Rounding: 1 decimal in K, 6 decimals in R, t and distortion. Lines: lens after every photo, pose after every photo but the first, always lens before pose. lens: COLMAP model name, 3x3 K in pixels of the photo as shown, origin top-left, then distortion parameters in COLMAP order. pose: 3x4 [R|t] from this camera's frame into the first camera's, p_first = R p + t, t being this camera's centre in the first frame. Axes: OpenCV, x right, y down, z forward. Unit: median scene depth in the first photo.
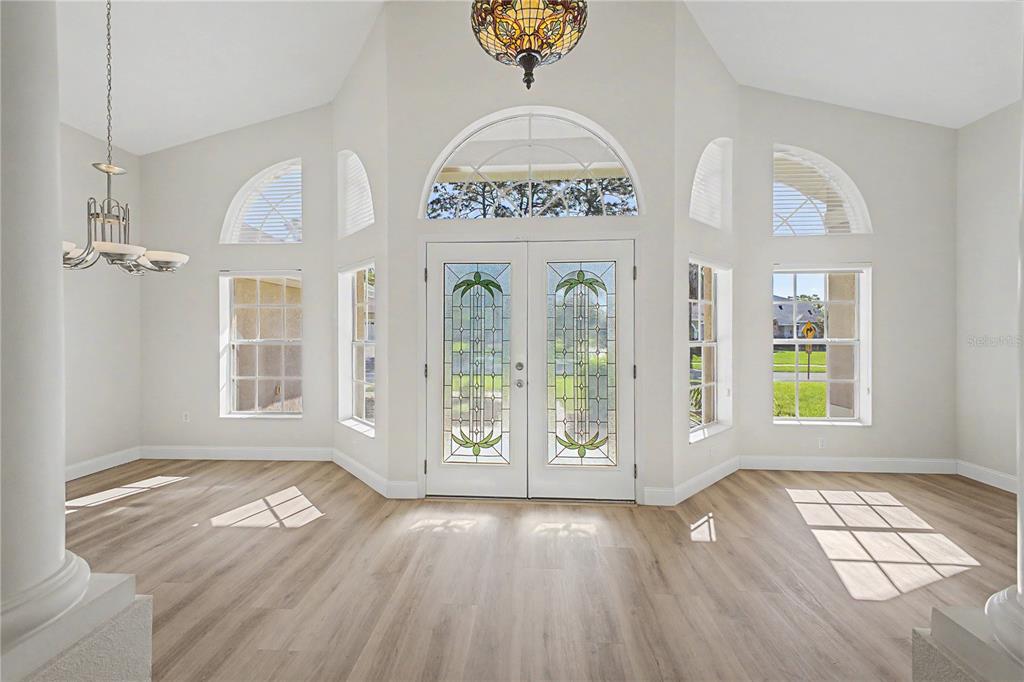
lens RADIAL K [[410.9, 0, 512.2], [0, 410.9, 329.3], [0, 0, 1]] dist [0.009498, -0.000097]
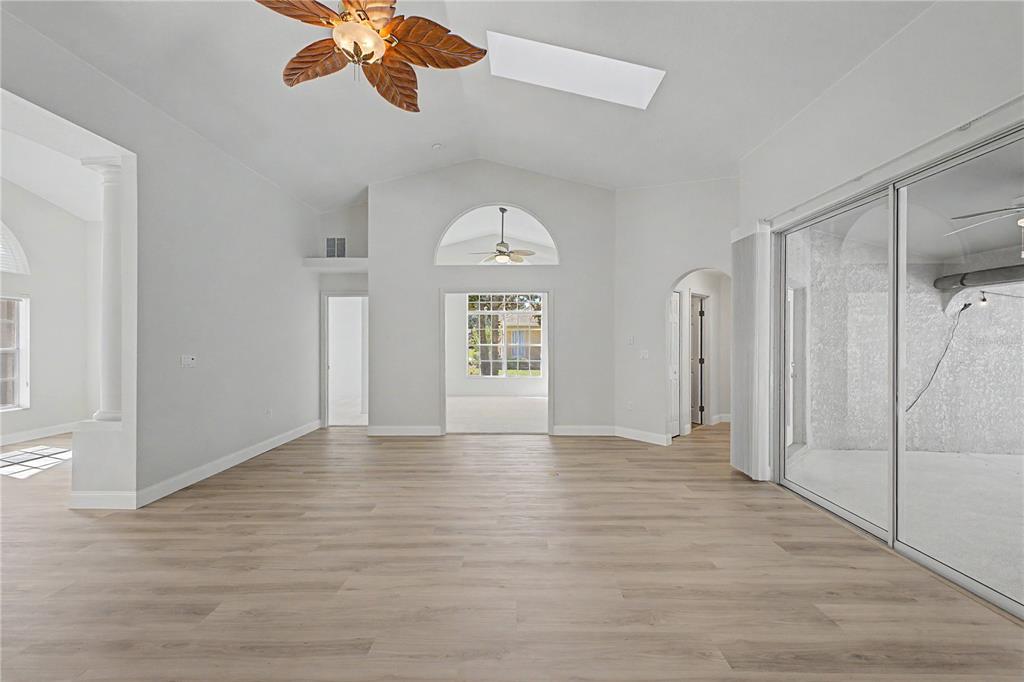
lens RADIAL K [[406.8, 0, 508.9], [0, 406.8, 343.8], [0, 0, 1]] dist [0.013951, -0.000040]
pose [[-0.043454, -0.007913, 0.999024, -0.718617], [-0.004245, 0.999961, 0.007736, -0.010610], [-0.999046, -0.003904, -0.043486, -0.674050]]
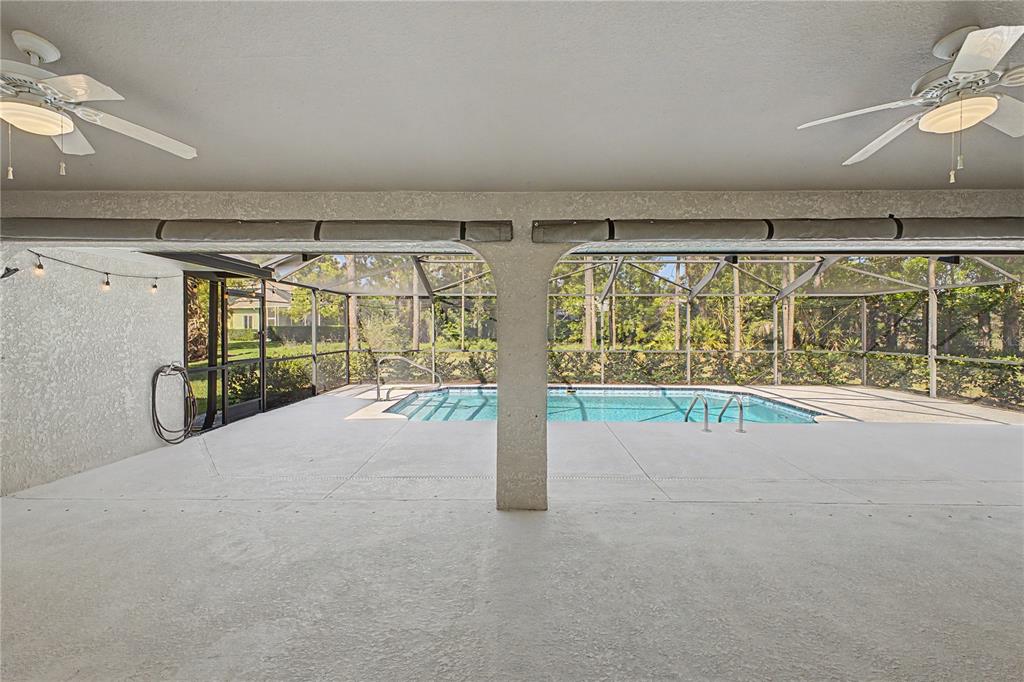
lens RADIAL K [[410.9, 0, 512.2], [0, 410.9, 329.3], [0, 0, 1]] dist [0.009498, -0.000097]
pose [[-0.998388, -0.001573, -0.056728, -0.421882], [-0.001424, 0.999995, -0.002665, -0.004189], [0.056732, -0.002580, -0.998386, -1.357783]]
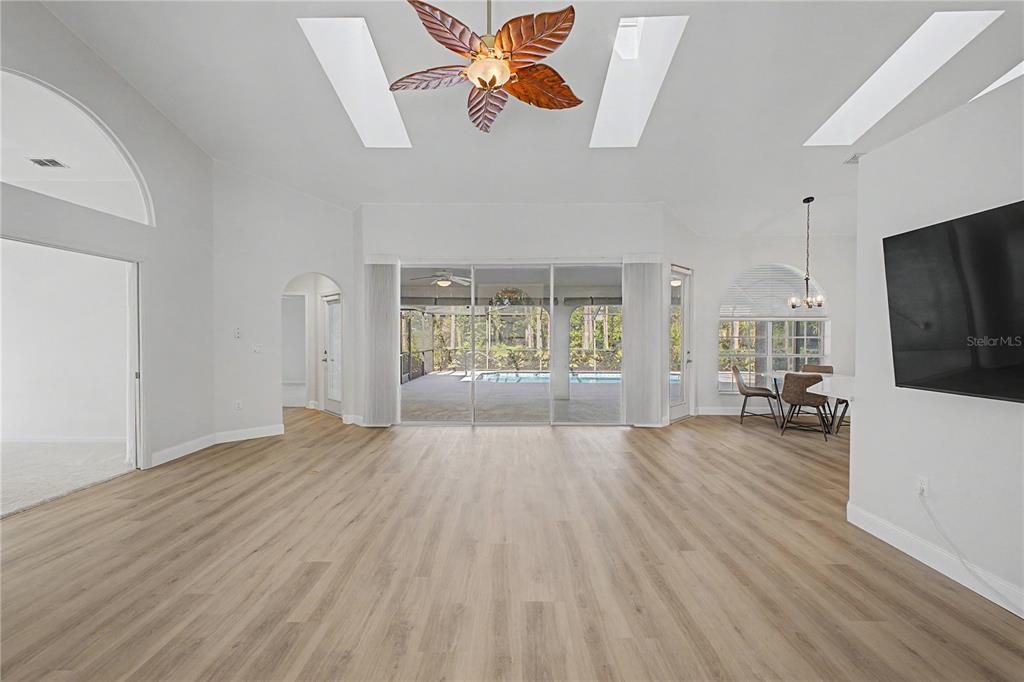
lens RADIAL K [[406.8, 0, 509.0], [0, 406.8, 353.4], [0, 0, 1]] dist [0.001542, 0.000118]
pose [[-0.998912, 0.001340, -0.046607, -0.053465], [-0.000512, 0.999212, 0.039689, -0.001043], [0.046624, 0.039670, -0.998125, 0.281771]]
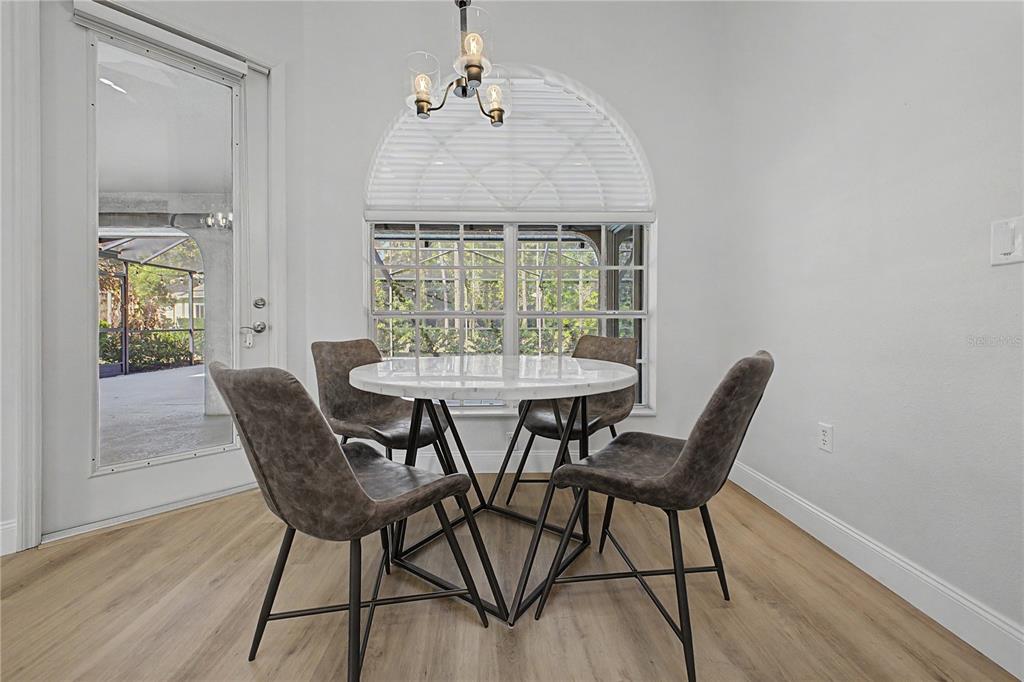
lens RADIAL K [[410.9, 0, 512.2], [0, 410.9, 329.3], [0, 0, 1]] dist [0.009498, -0.000097]
pose [[-0.995228, 0.002088, -0.097555, -1.311733], [0.000600, 0.999883, 0.015276, 0.101878], [0.097575, 0.015145, -0.995113, -0.845742]]
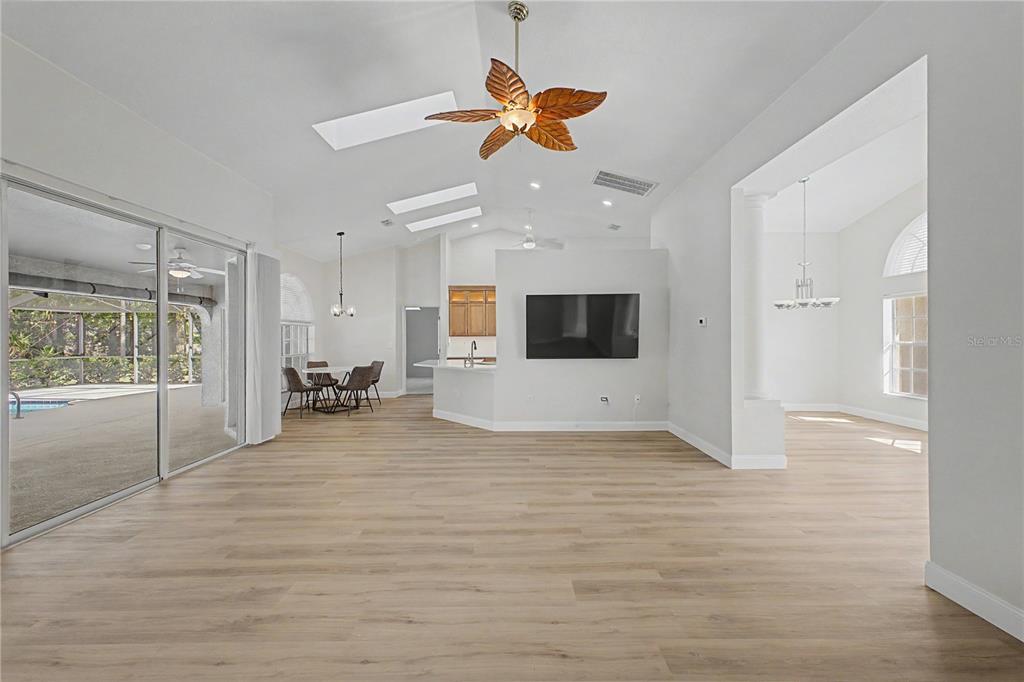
lens RADIAL K [[407.4, 0, 512.0], [0, 407.4, 337.4], [0, 0, 1]] dist [0.010210, -0.000218]
pose [[0.061387, 0.004236, -0.998105, 0.847575], [0.008552, 0.999952, 0.004769, -0.010459], [0.998077, -0.008829, 0.061348, -0.532424]]
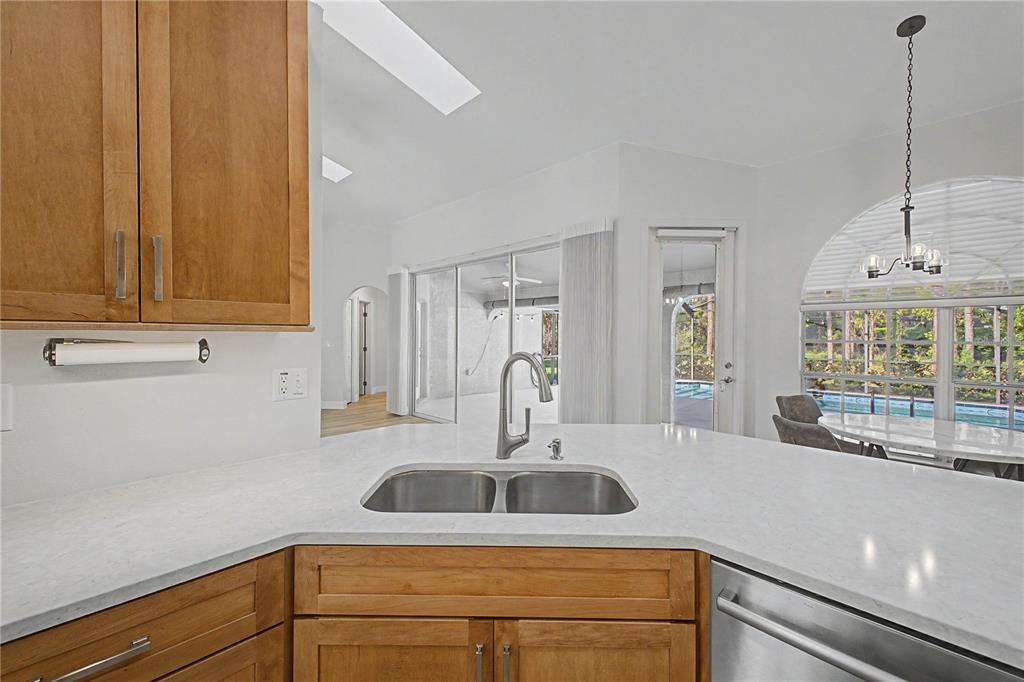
lens RADIAL K [[407.4, 0, 512.0], [0, 407.4, 337.4], [0, 0, 1]] dist [0.010210, -0.000218]
pose [[-0.758816, -0.006929, 0.651269, -1.250192], [-0.009287, 0.999957, -0.000182, -0.003558], [-0.651239, -0.006187, -0.758847, -0.300471]]
